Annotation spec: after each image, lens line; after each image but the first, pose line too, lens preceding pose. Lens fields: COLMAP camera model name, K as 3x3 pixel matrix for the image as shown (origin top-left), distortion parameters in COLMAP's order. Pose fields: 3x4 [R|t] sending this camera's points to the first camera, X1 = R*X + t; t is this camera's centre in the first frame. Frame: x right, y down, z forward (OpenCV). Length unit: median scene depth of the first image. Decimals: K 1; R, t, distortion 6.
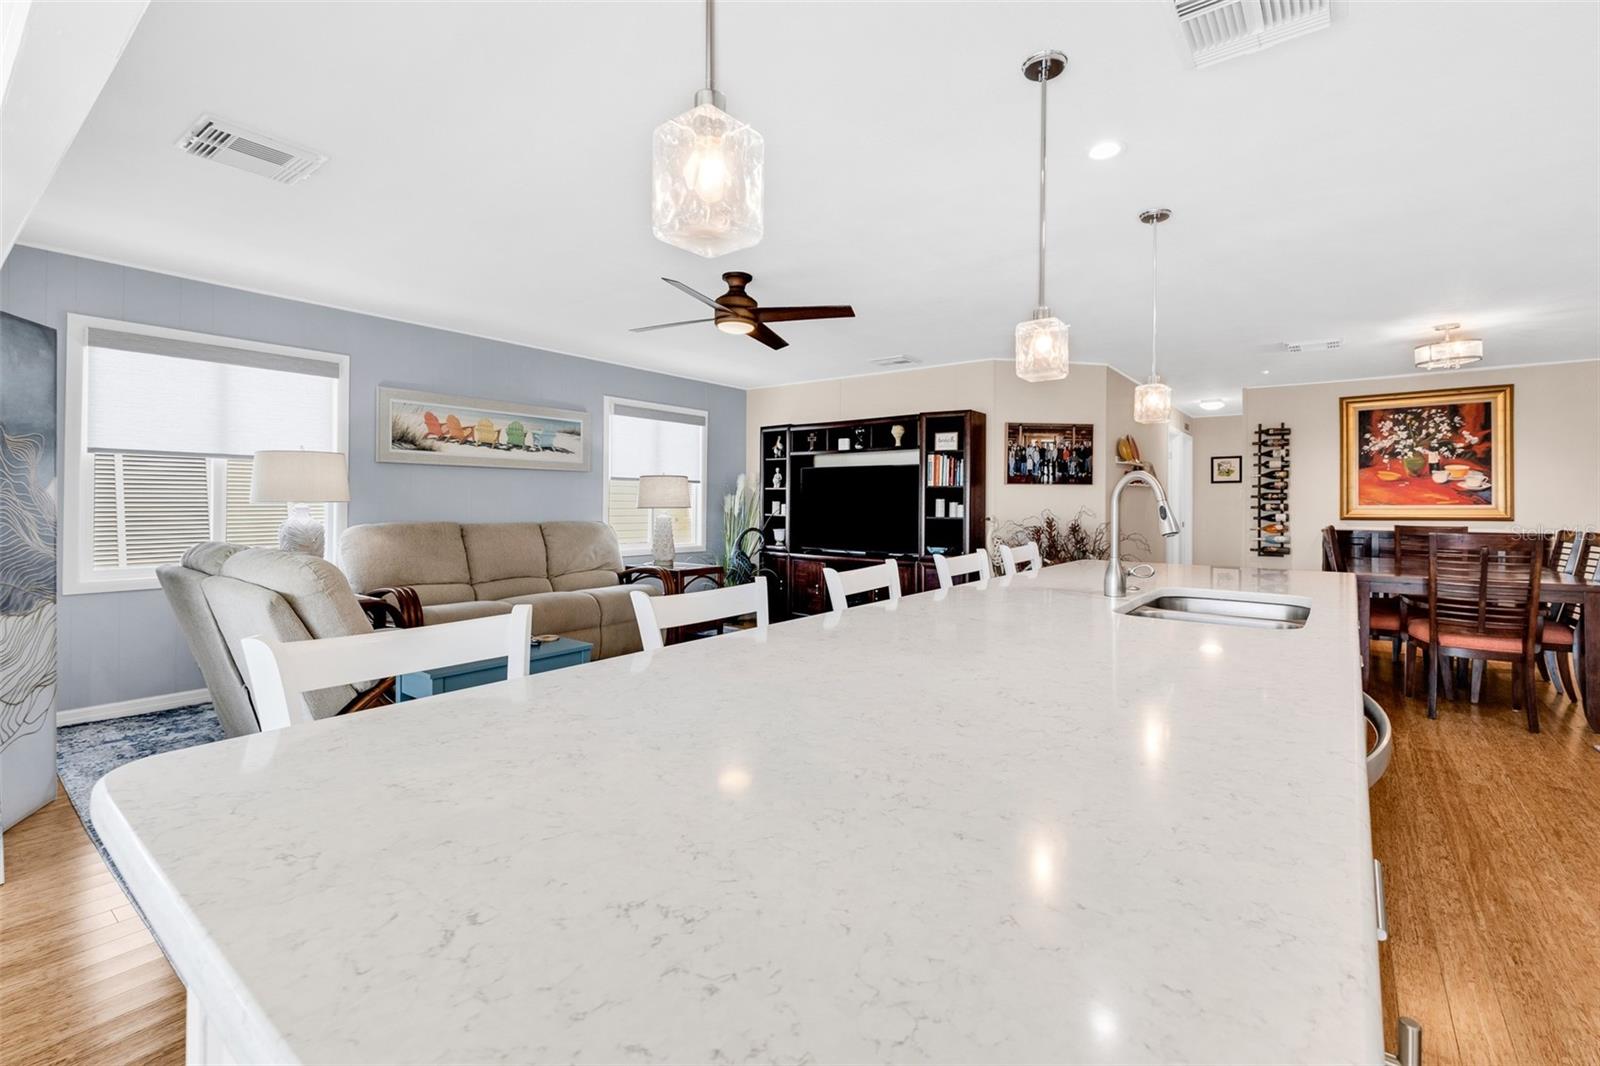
lens RADIAL K [[711.4, 0, 803.6], [0, 711.4, 502.0], [0, 0, 1]] dist [0.009058, 0.000074]
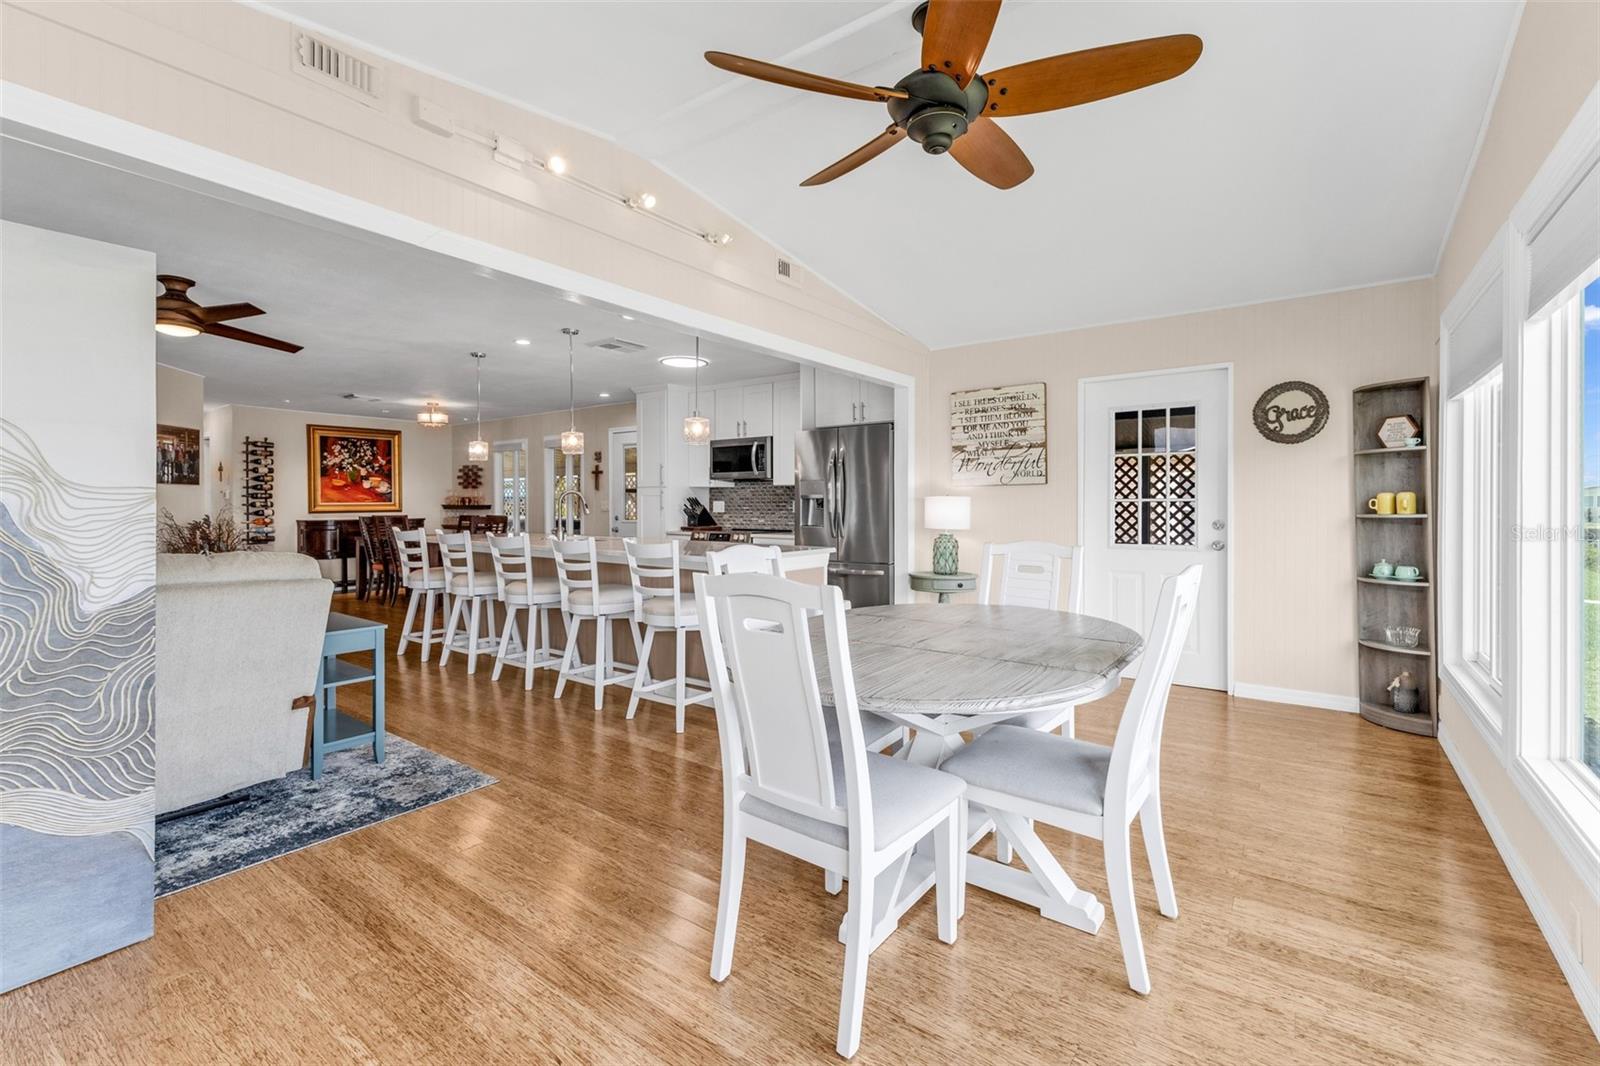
lens RADIAL K [[633.2, 0, 837.7], [0, 633.2, 541.8], [0, 0, 1]] dist [-0.012183, -0.000074]
pose [[-0.059294, -0.064865, 0.996131, -0.650525], [-0.001726, 0.997892, 0.064877, -0.000229], [-0.998239, 0.002128, -0.059281, 0.055601]]
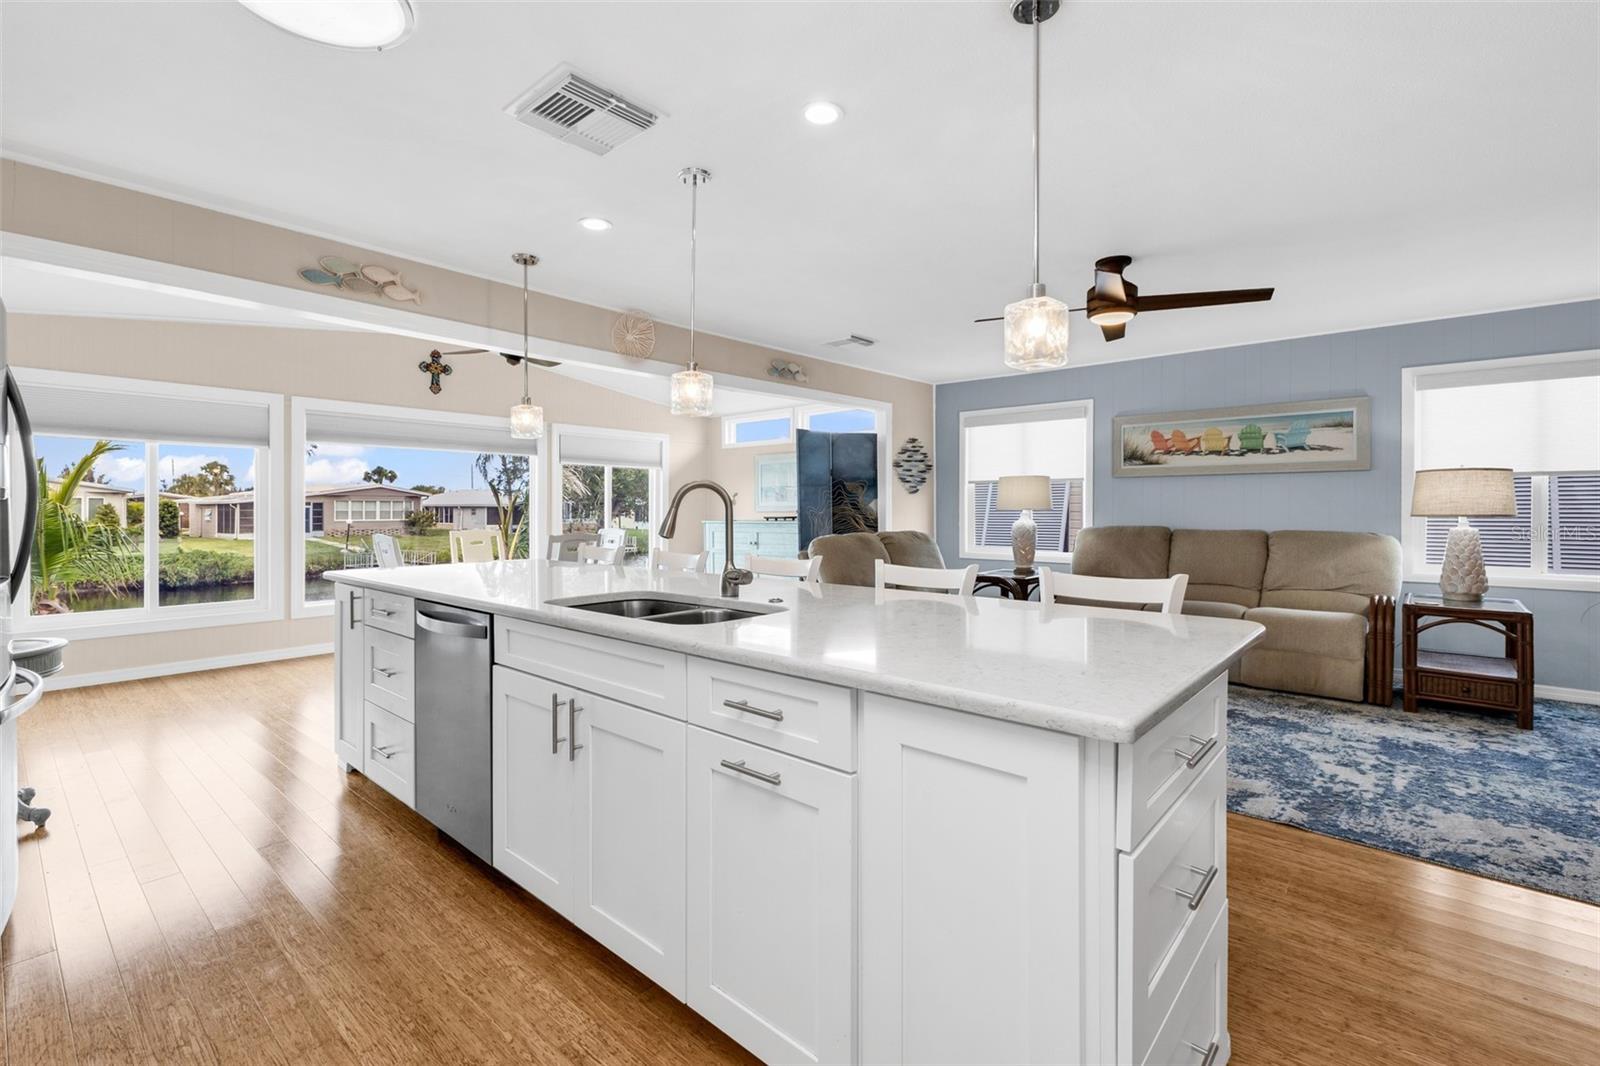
lens RADIAL K [[705.0, 0, 805.2], [0, 705.0, 509.0], [0, 0, 1]] dist [0.012423, -0.000482]
pose [[-0.067291, -0.005220, -0.997720, 0.537753], [0.002374, 0.999983, -0.005392, 0.003715], [0.997731, -0.002731, -0.067277, 0.429220]]
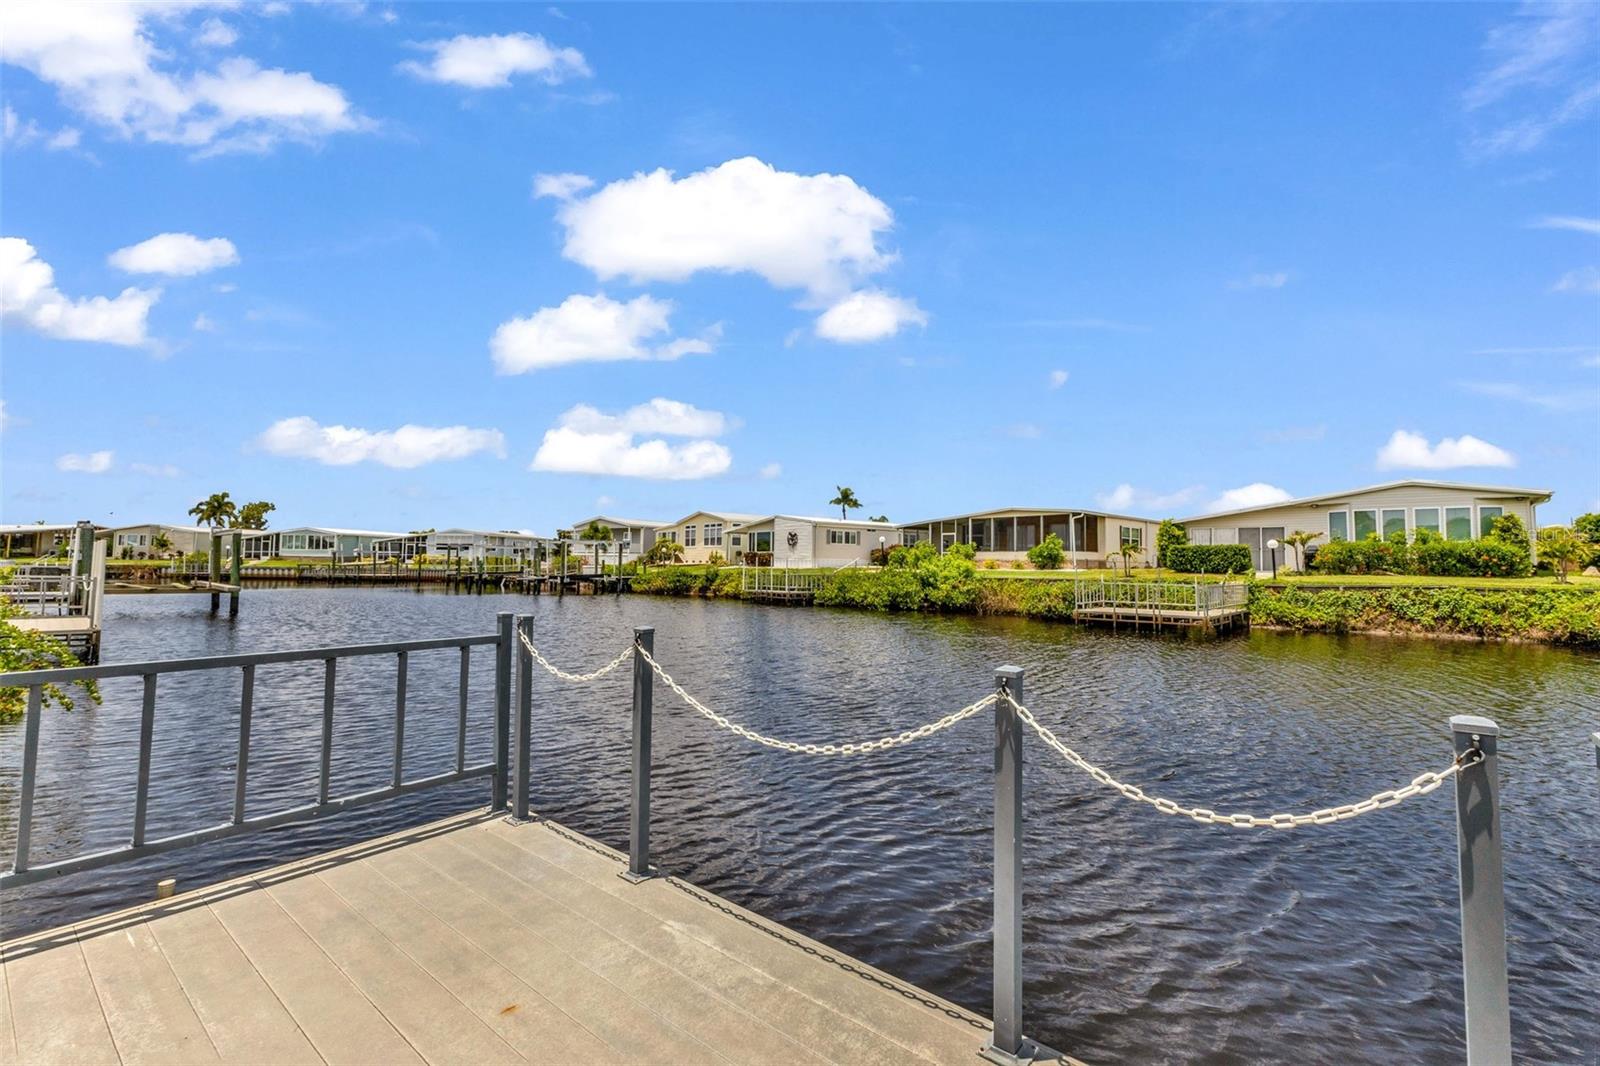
lens RADIAL K [[696.8, 0, 798.4], [0, 696.8, 522.9], [0, 0, 1]] dist [0.007524, -0.000042]
pose [[-0.998211, -0.015033, 0.057869, -1.511546], [-0.018891, 0.997593, -0.066712, 0.323991], [-0.056727, -0.067686, -0.996093, -1.924717]]
